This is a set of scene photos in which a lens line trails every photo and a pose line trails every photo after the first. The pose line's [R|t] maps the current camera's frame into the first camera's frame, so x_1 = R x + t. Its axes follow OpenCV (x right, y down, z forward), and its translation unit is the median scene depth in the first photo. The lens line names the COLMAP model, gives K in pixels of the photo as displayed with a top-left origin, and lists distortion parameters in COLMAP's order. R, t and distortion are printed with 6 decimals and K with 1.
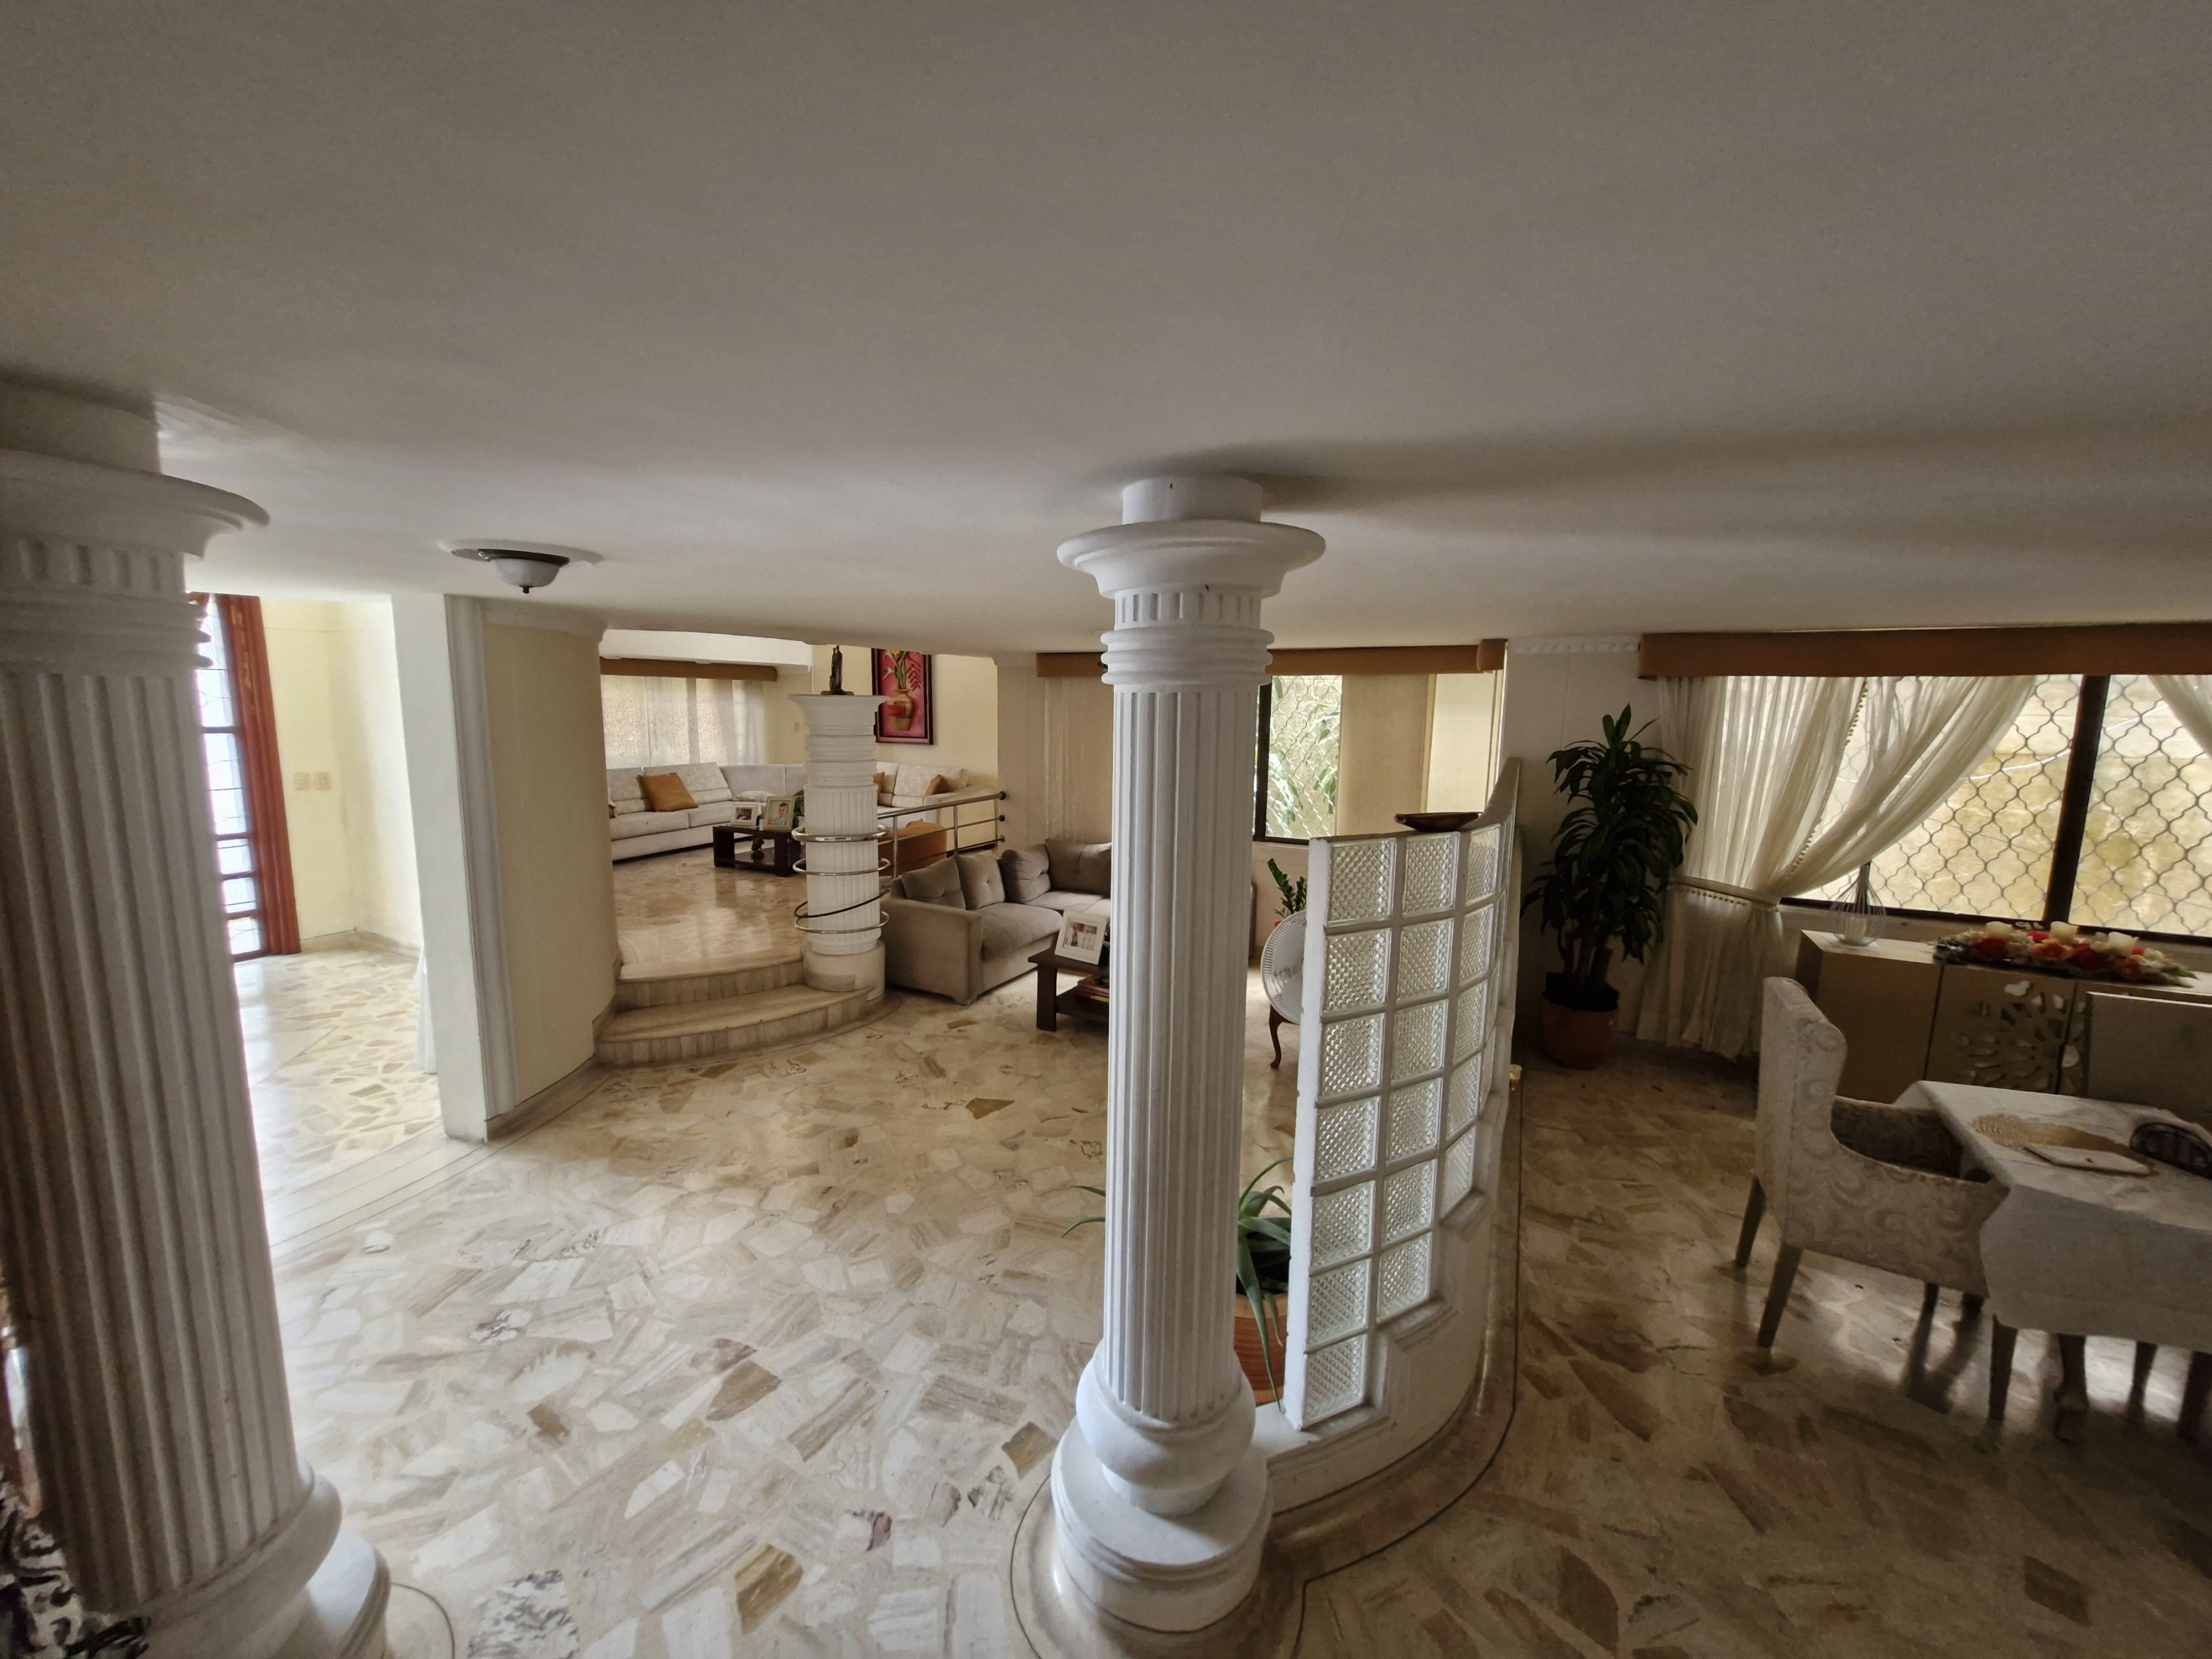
lens RADIAL K [[862.5, 0, 1092.9], [0, 862.5, 820.3], [0, 0, 1]] dist [-0.001762, -0.000255]
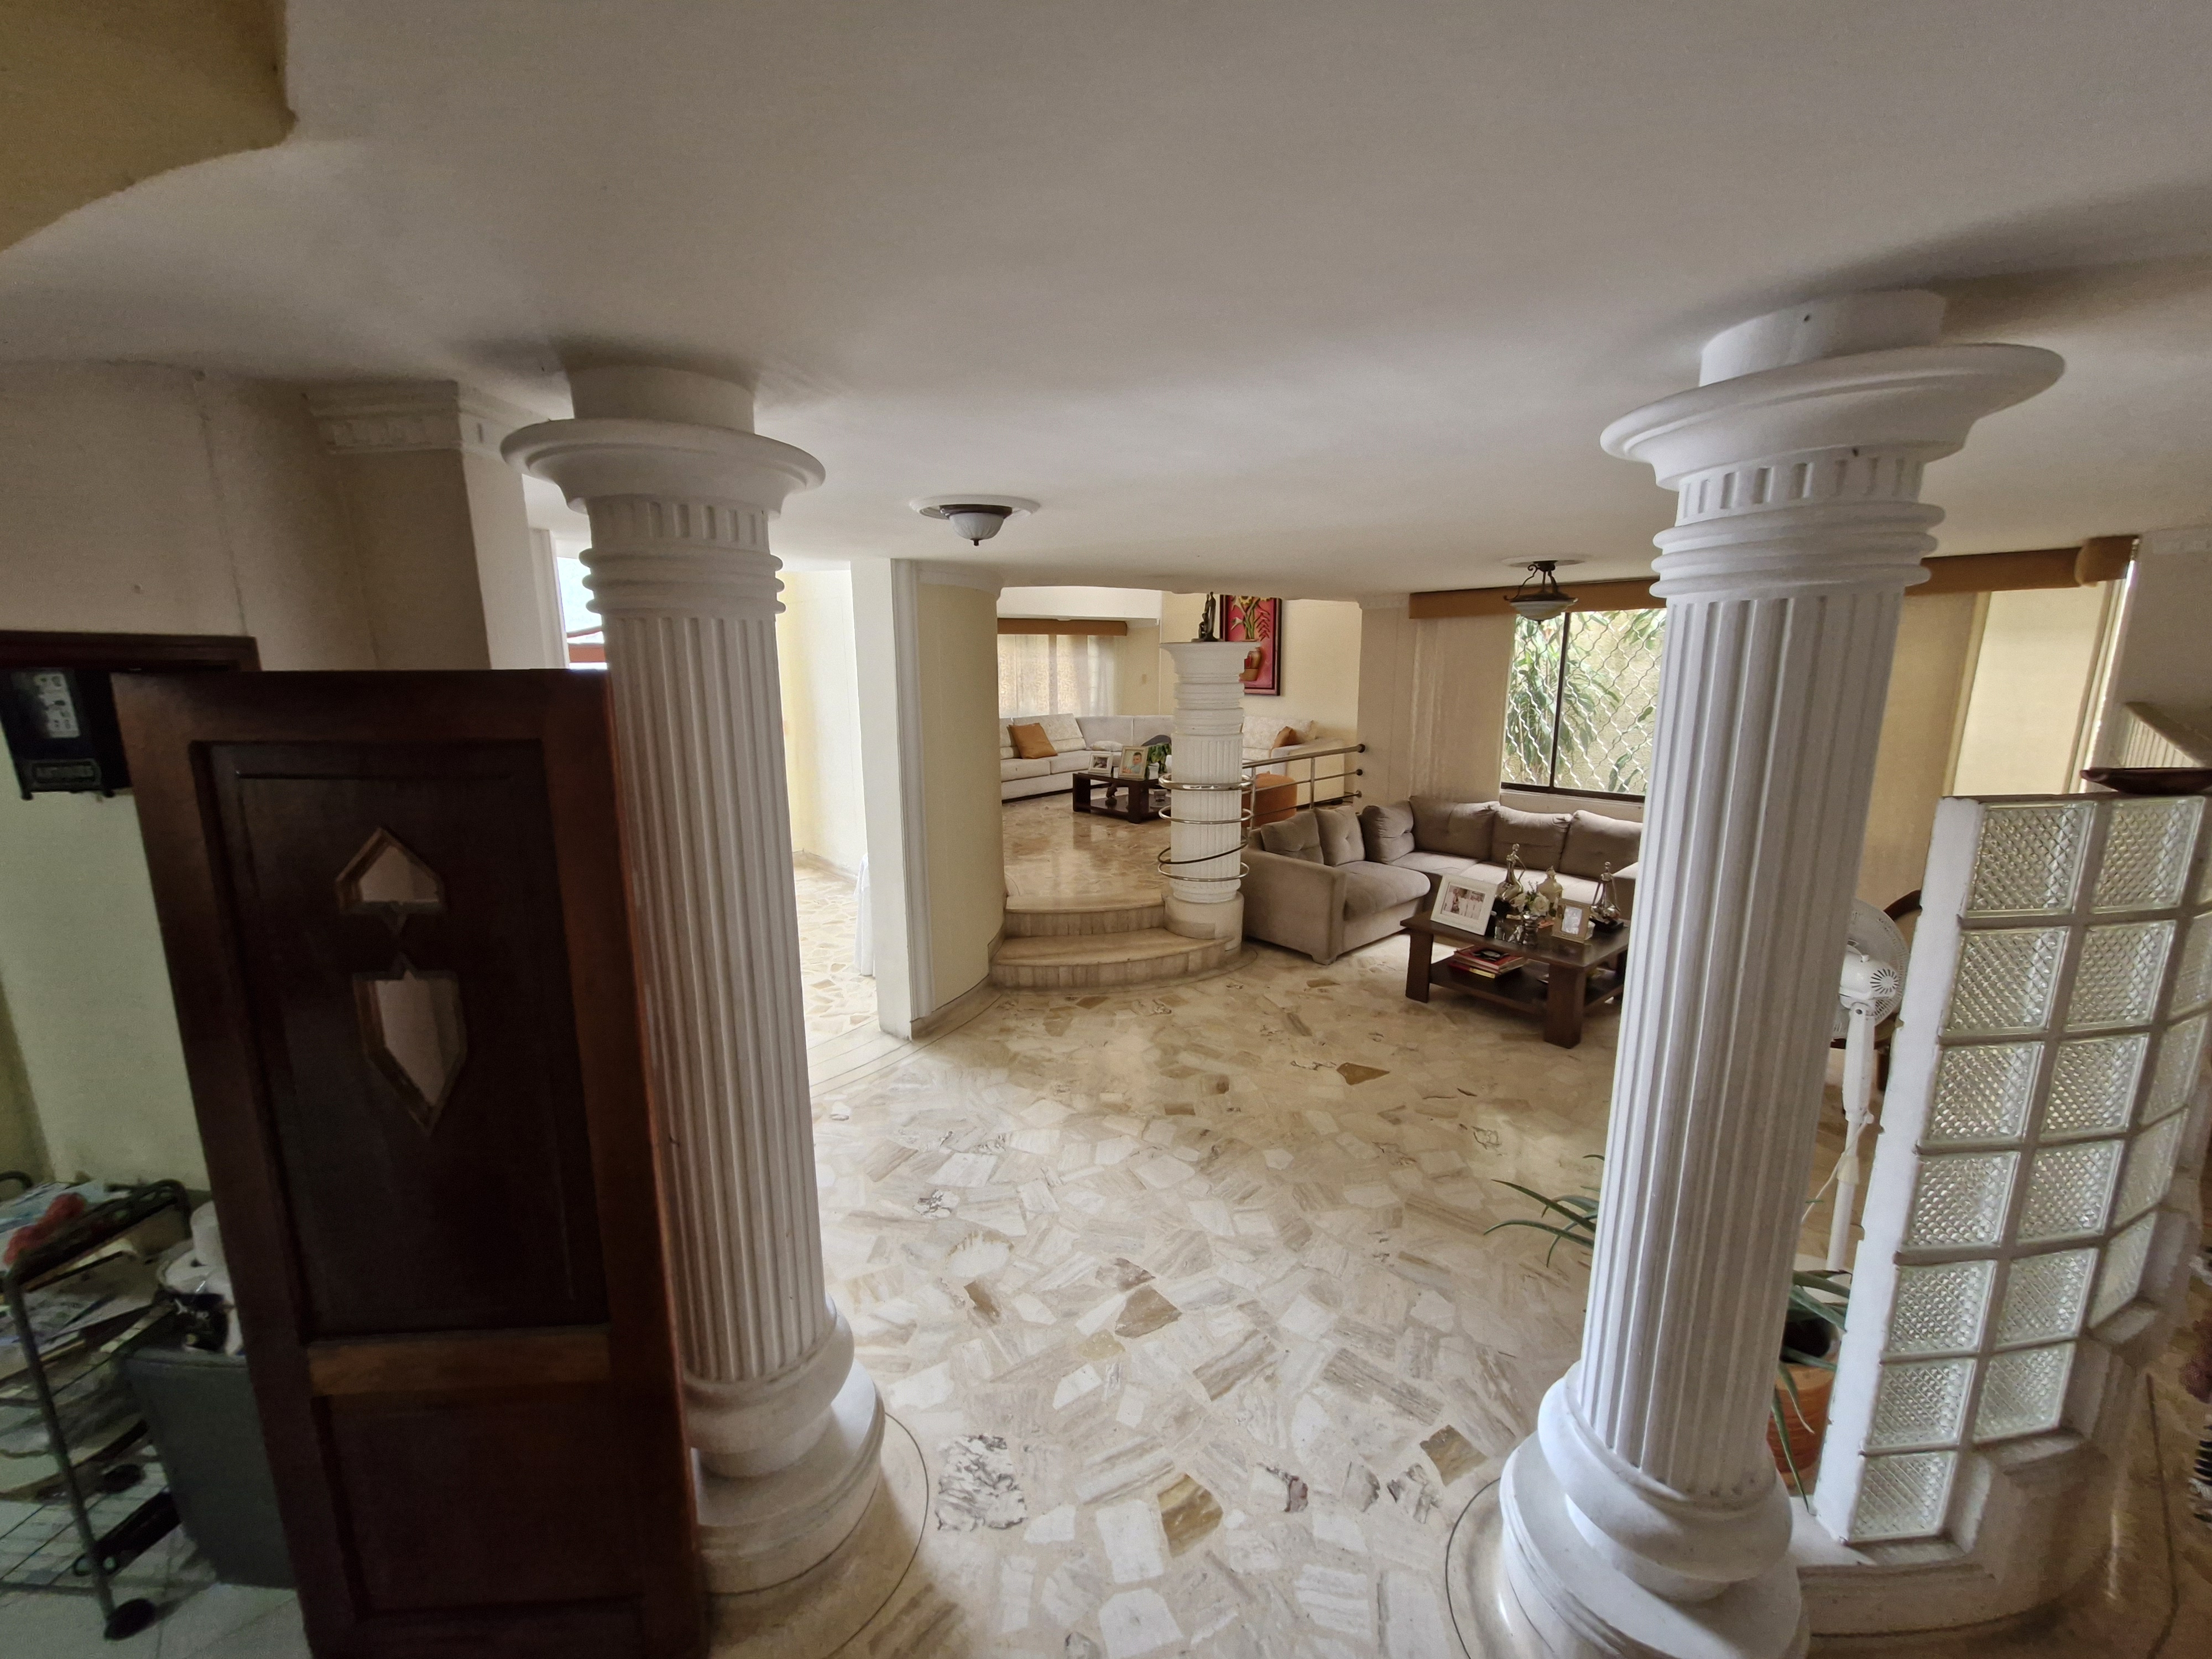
lens RADIAL K [[862.5, 0, 1092.9], [0, 862.5, 820.3], [0, 0, 1]] dist [-0.001762, -0.000255]
pose [[0.933806, 0.044525, -0.354998, -0.066949], [-0.026146, 0.998066, 0.056406, 0.007512], [0.356823, -0.043390, 0.933164, 0.019989]]
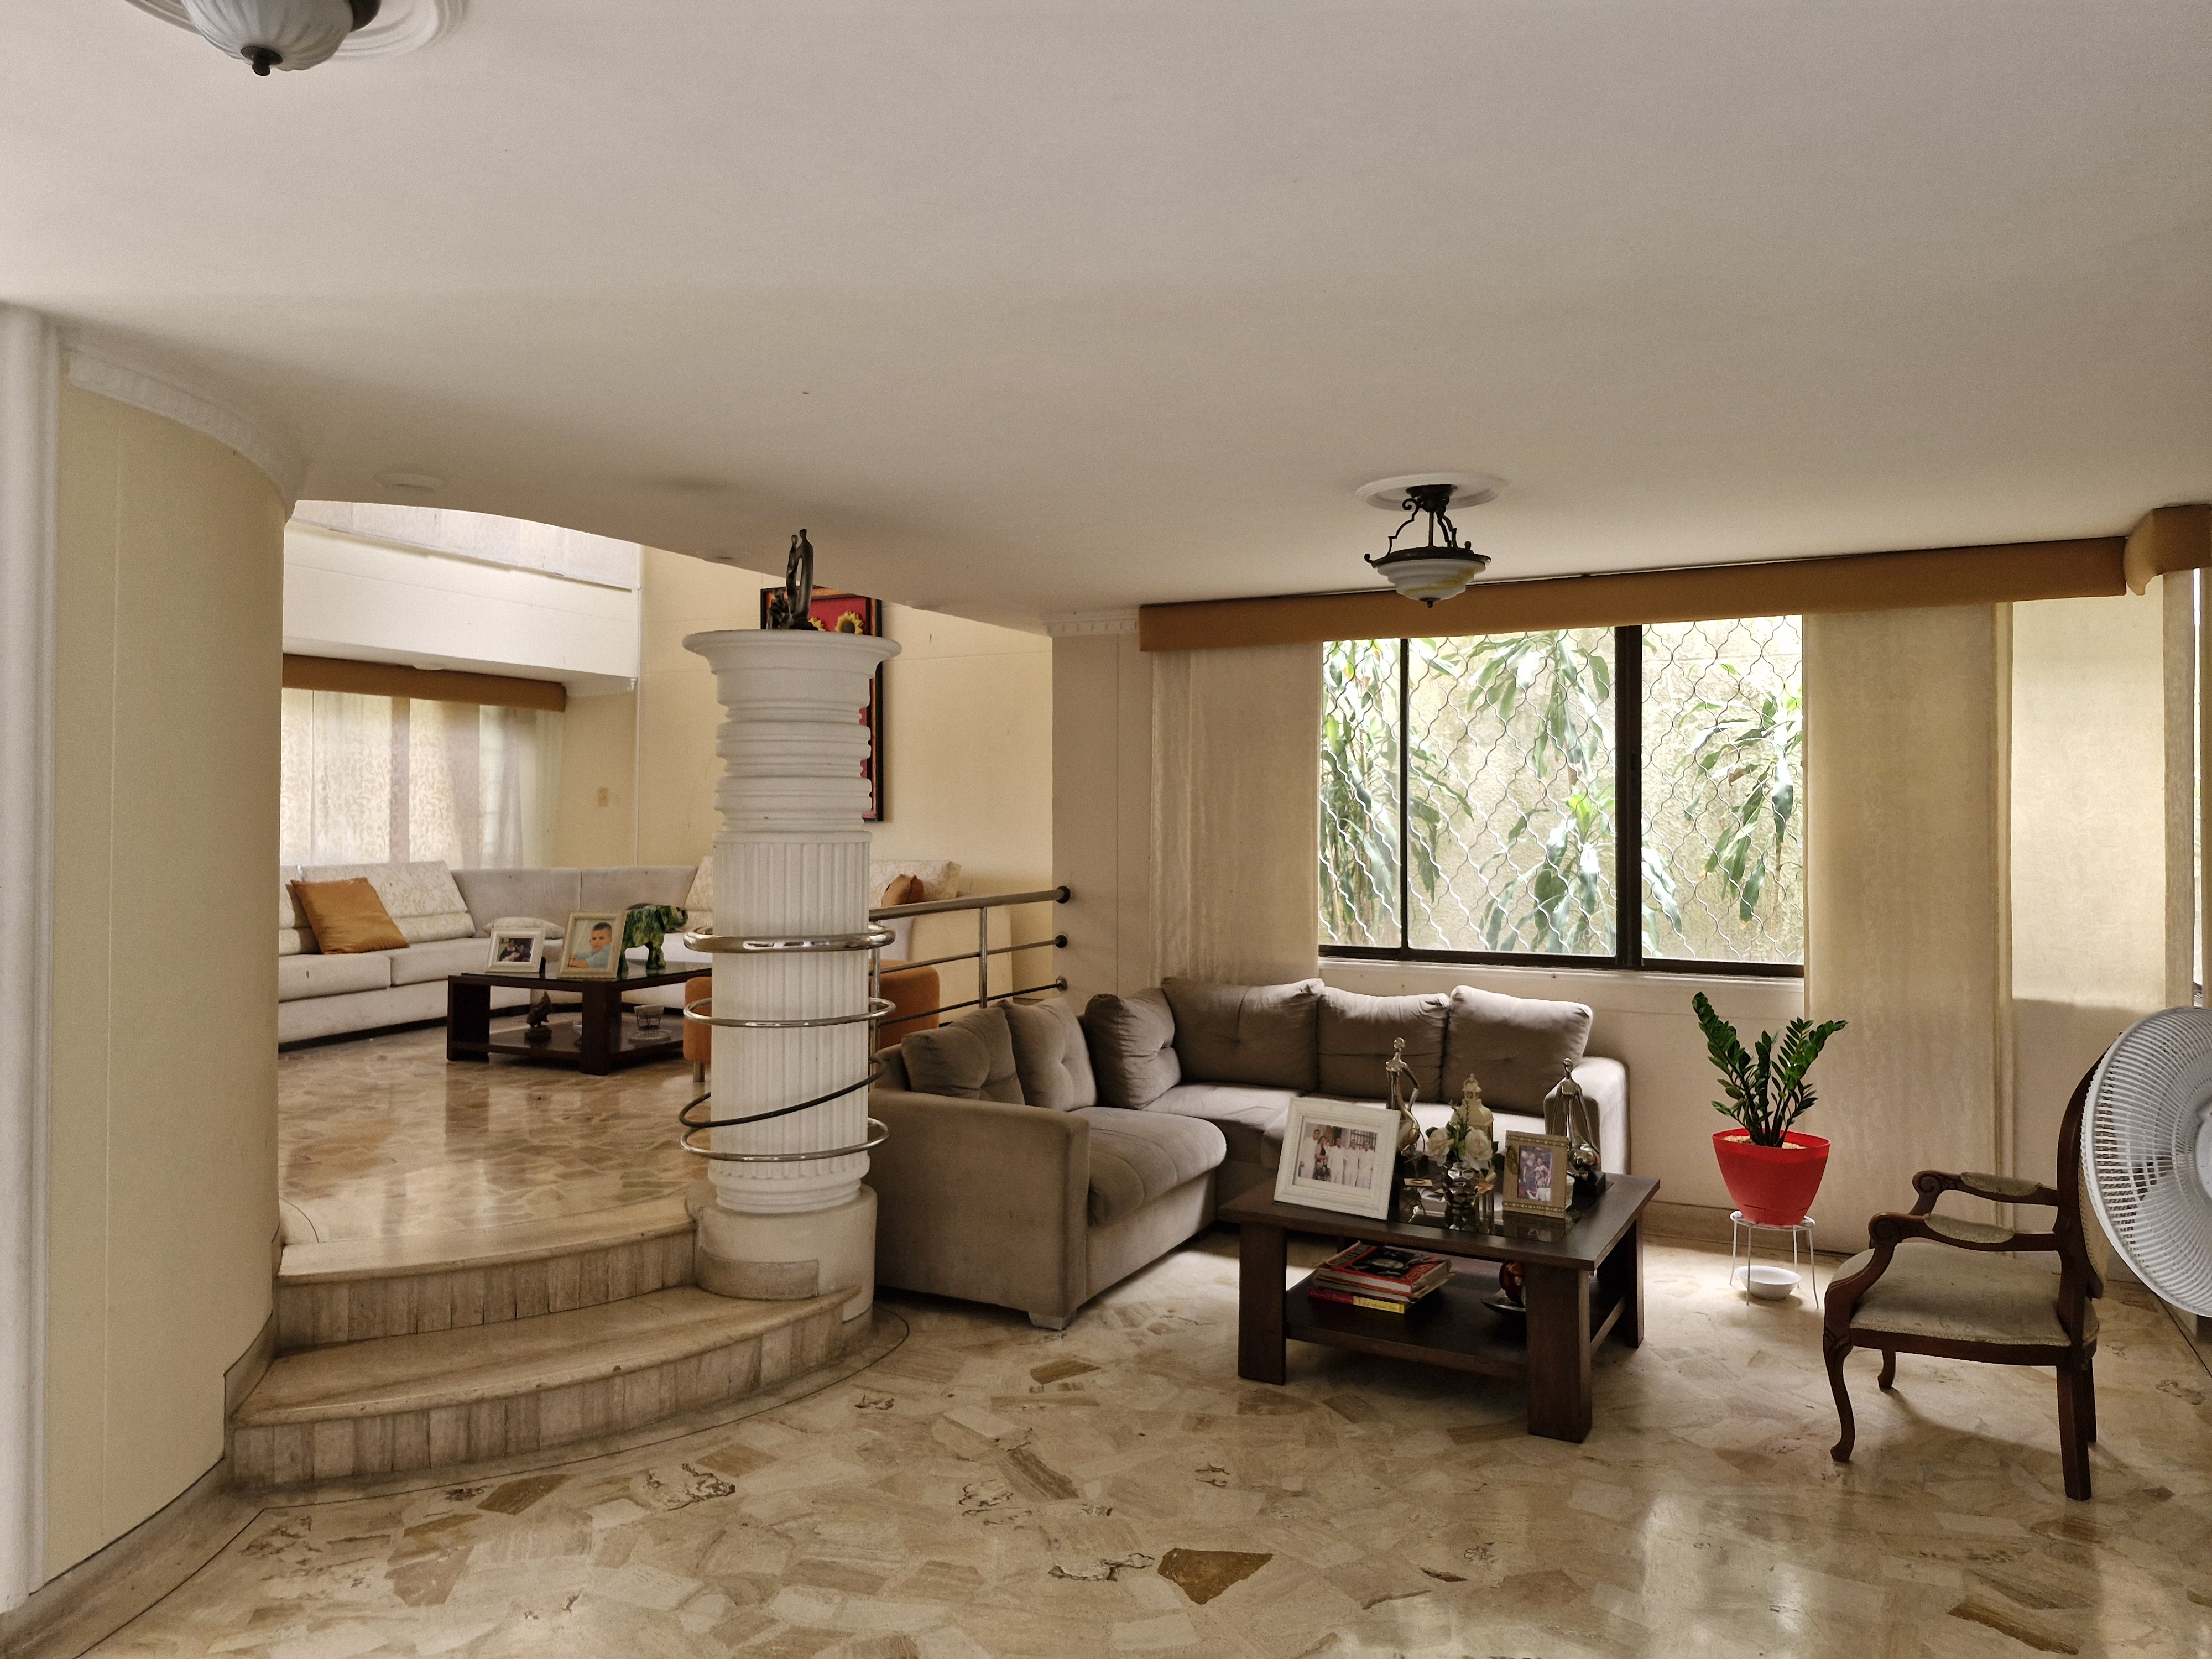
lens RADIAL K [[1538.8, 0, 1093.0], [0, 1538.8, 793.8], [0, 0, 1]] dist [0.071362, -0.098783]
pose [[0.999737, -0.012341, 0.019355, -0.172628], [0.015046, 0.989097, -0.146497, 0.072446], [-0.017336, 0.146750, 0.989022, 0.209879]]
